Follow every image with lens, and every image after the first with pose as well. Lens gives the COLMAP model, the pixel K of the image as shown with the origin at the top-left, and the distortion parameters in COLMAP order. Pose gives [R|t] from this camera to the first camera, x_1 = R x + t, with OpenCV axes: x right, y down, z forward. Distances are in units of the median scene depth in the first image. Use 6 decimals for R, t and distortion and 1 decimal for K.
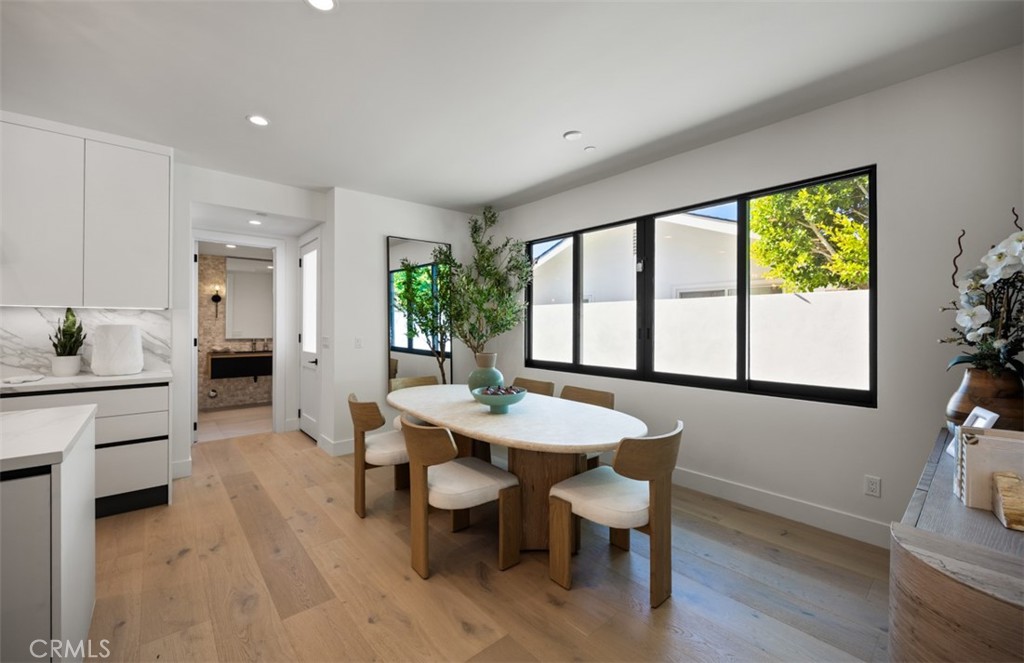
lens RADIAL K [[405.2, 0, 507.5], [0, 405.2, 323.8], [0, 0, 1]] dist [-0.000059, -0.000043]
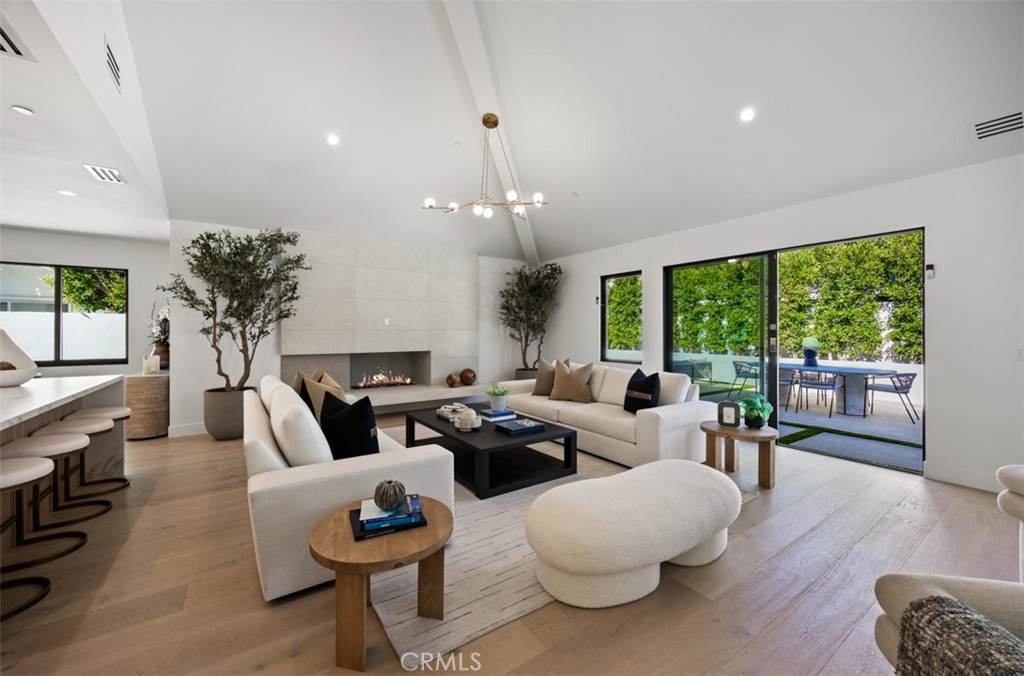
lens RADIAL K [[401.3, 0, 519.9], [0, 401.3, 331.7], [0, 0, 1]] dist [-0.001750, -0.000424]
pose [[0.094090, -0.000248, 0.995564, -0.737619], [-0.000411, 1.000000, 0.000288, 0.000074], [-0.995564, -0.000437, 0.094090, -0.912374]]
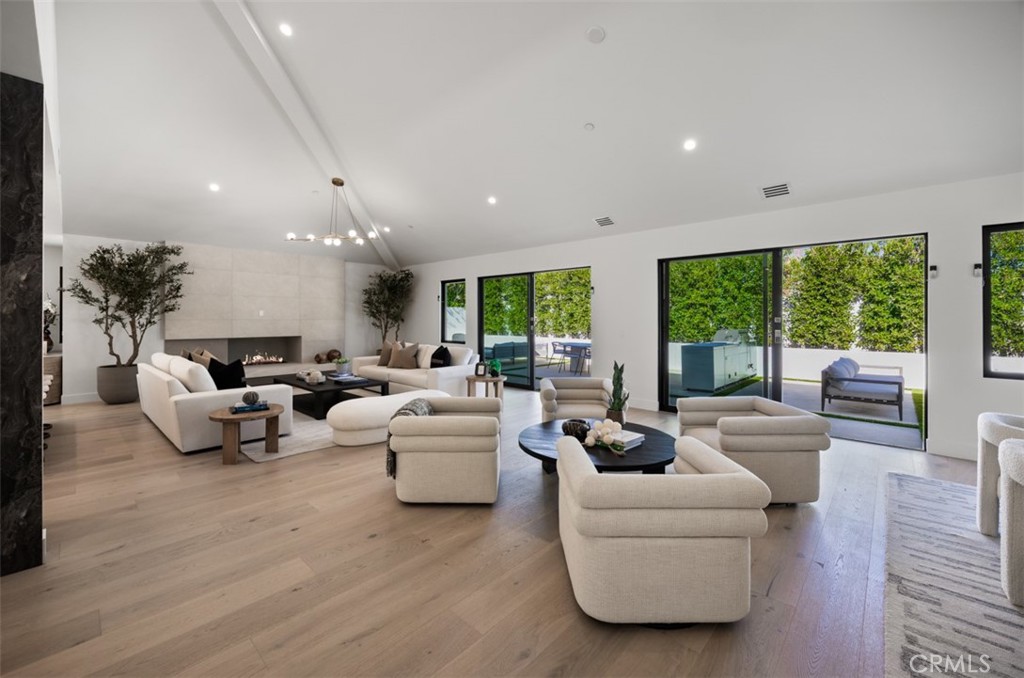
lens RADIAL K [[407.4, 0, 541.3], [0, 407.4, 320.1], [0, 0, 1]] dist [0.012110, -0.000505]
pose [[-0.159604, -0.004570, 0.987170, -1.414517], [-0.003630, 0.999985, 0.004043, -0.016870], [-0.987174, -0.002938, -0.159619, -1.269313]]
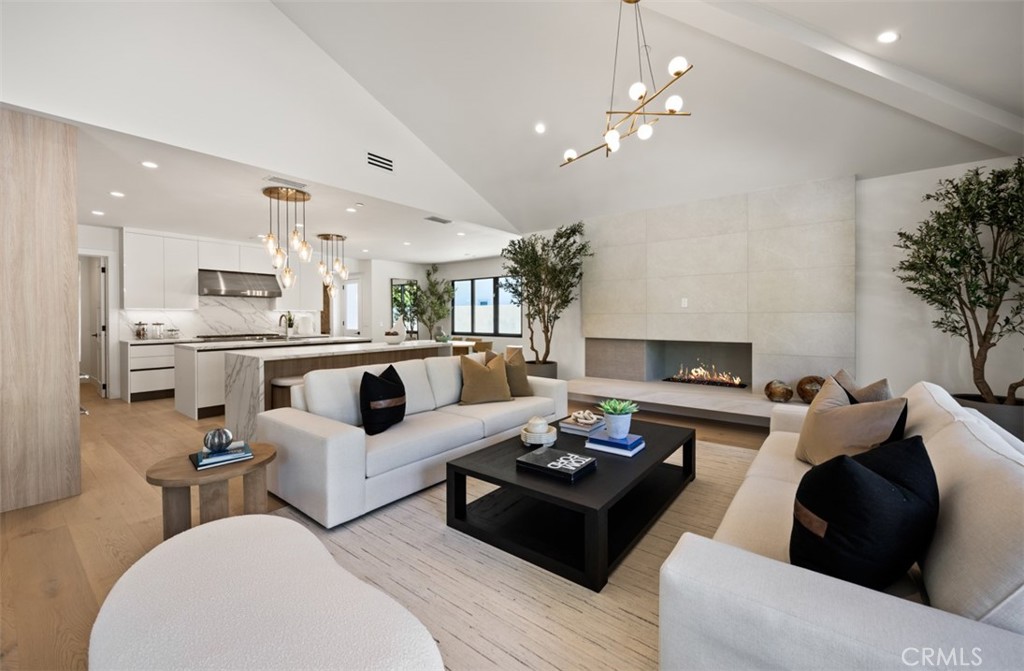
lens RADIAL K [[401.3, 0, 512.7], [0, 401.3, 320.8], [0, 0, 1]] dist [-0.000526, -0.000115]
pose [[0.978064, -0.005532, 0.208230, -0.091948], [0.003128, 0.999925, 0.011871, 0.000890], [-0.208280, -0.010959, 0.978008, -1.333542]]
